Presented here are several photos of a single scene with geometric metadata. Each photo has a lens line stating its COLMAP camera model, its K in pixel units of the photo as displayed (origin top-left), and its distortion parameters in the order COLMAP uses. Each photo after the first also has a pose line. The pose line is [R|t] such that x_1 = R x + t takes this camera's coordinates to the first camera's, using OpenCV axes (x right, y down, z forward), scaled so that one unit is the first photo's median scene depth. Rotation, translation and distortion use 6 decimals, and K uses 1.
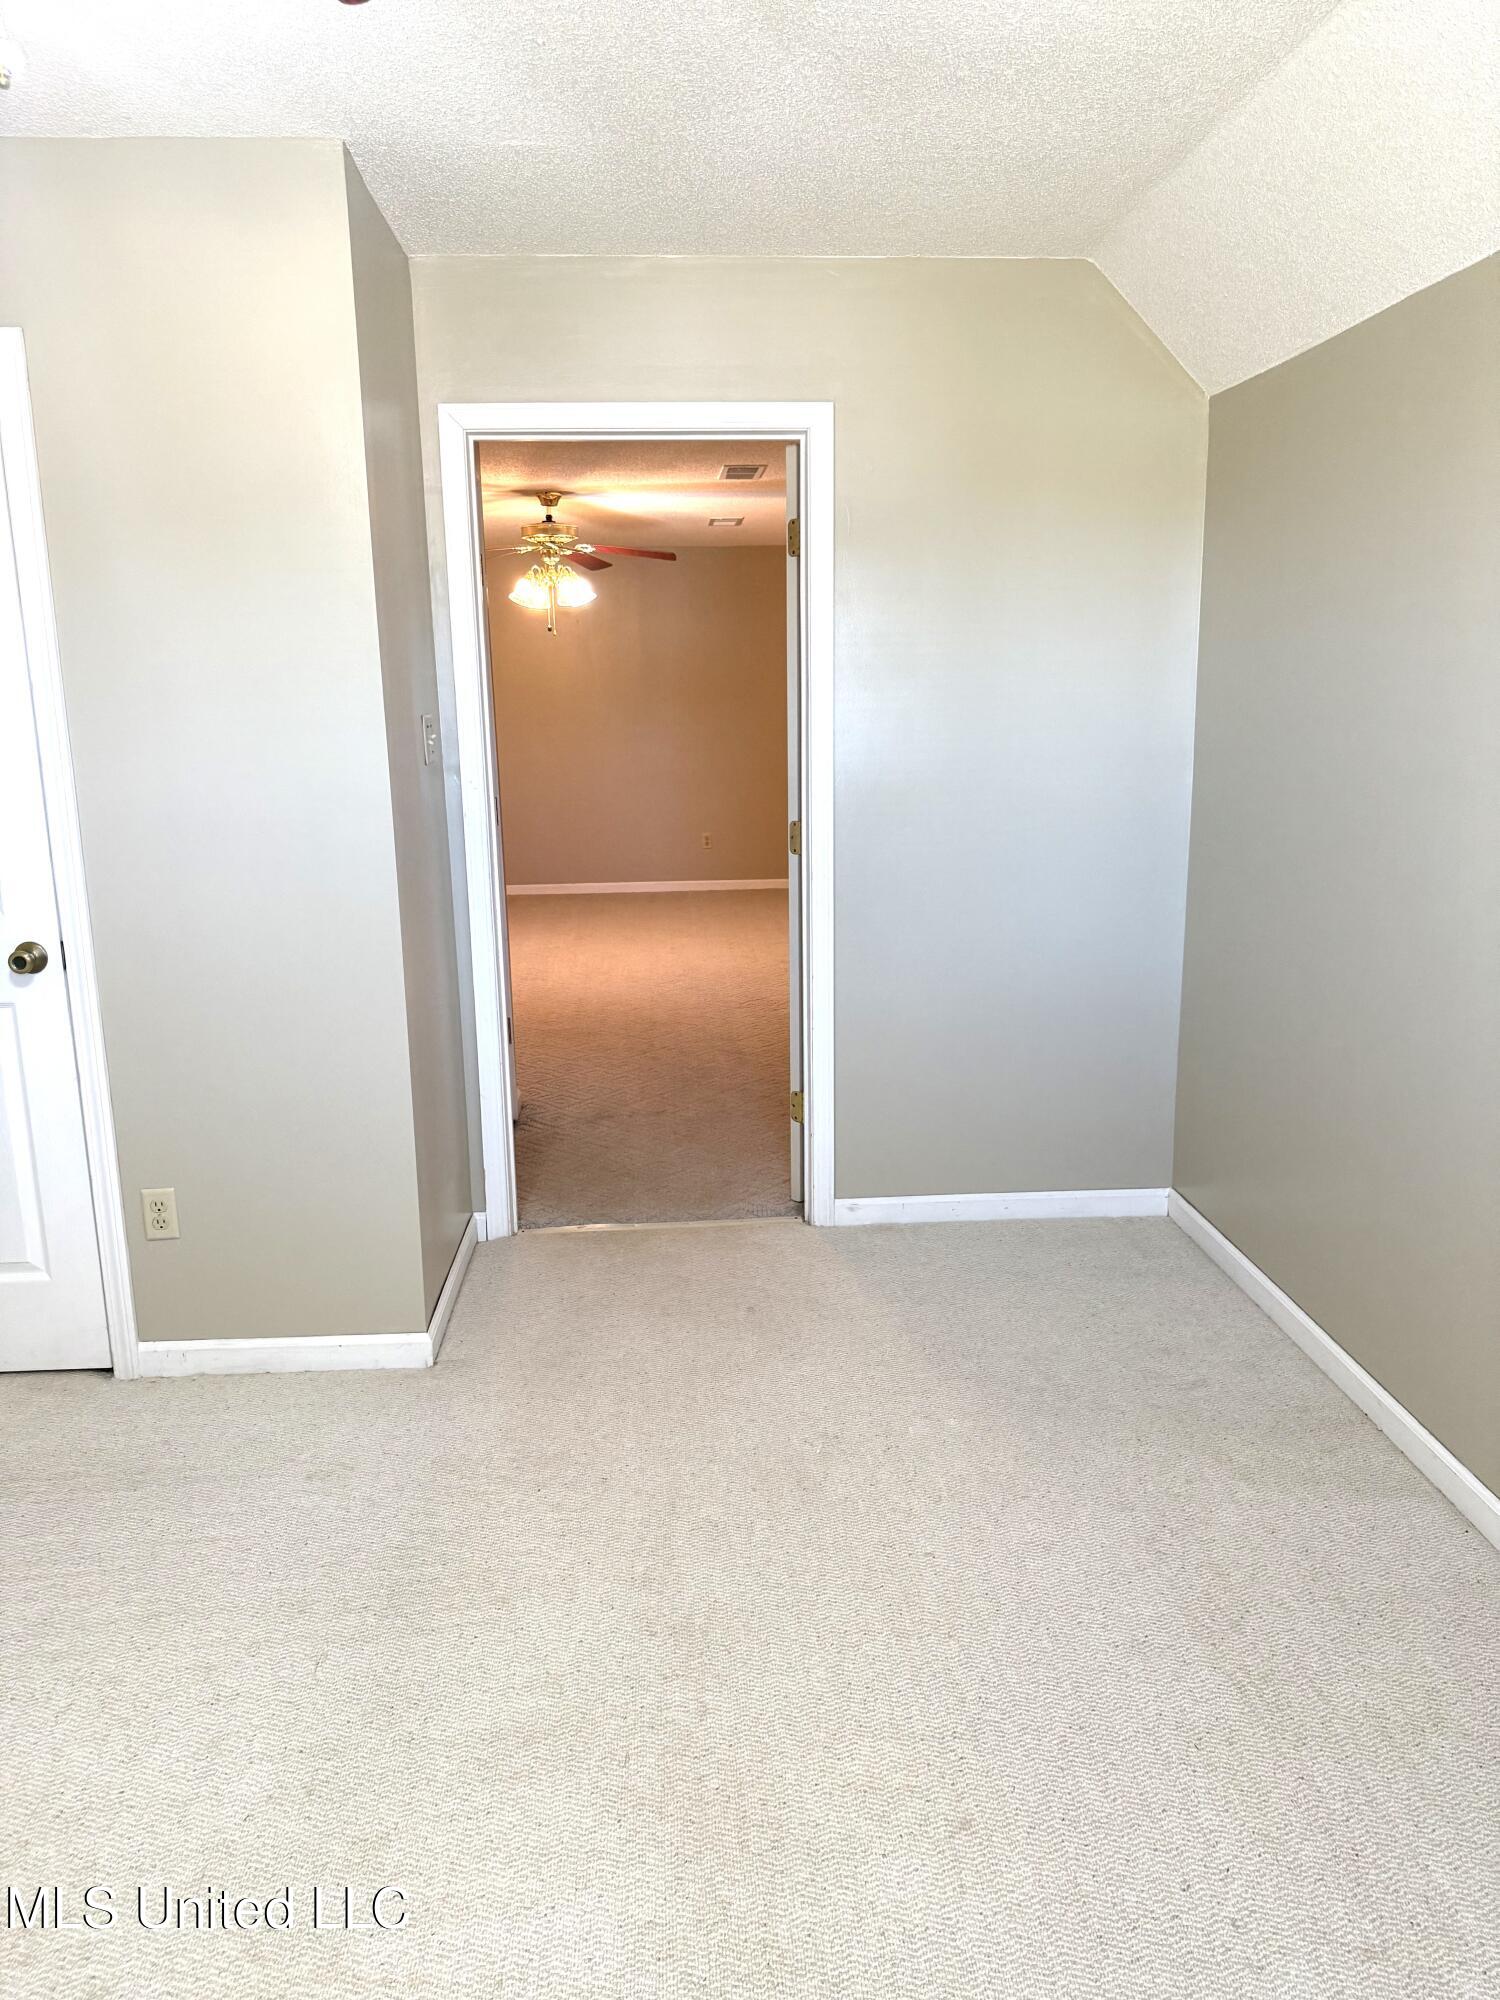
lens RADIAL K [[1428.7, 0, 750.0], [0, 1428.7, 1000.0], [0, 0, 1]] dist [0.061808, -0.103398]
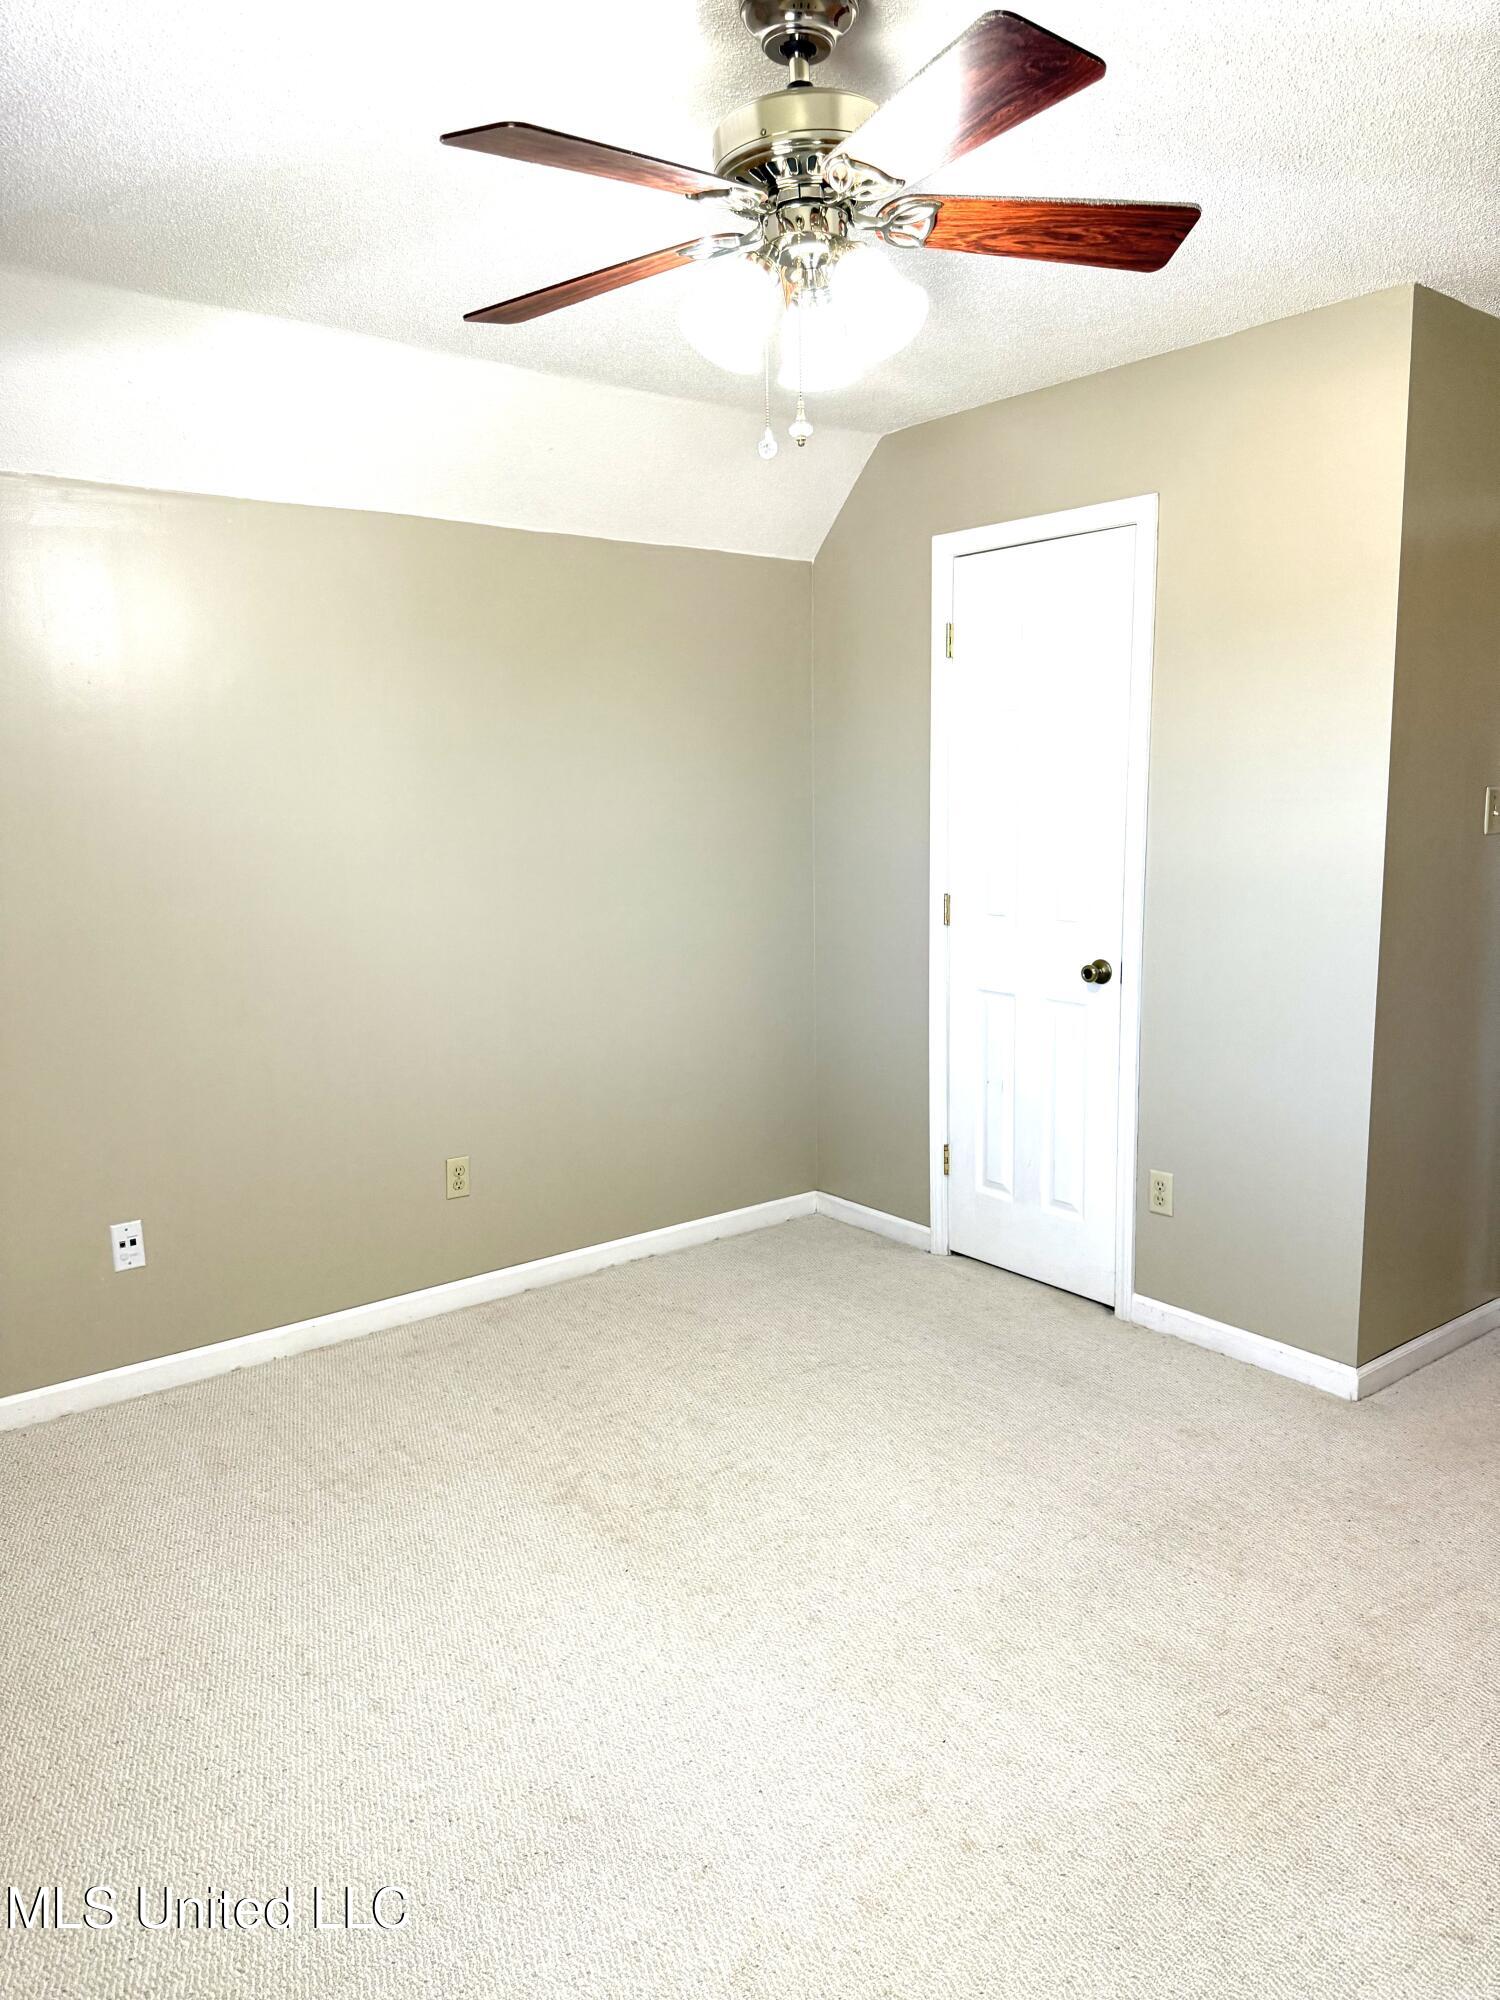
lens RADIAL K [[1428.7, 0, 750.0], [0, 1428.7, 1000.0], [0, 0, 1]] dist [0.061808, -0.103398]
pose [[0.570957, 0.128368, -0.810882, 0.361992], [-0.170641, 0.984685, 0.035730, 0.003858], [0.803050, 0.117969, 0.584118, -0.007599]]
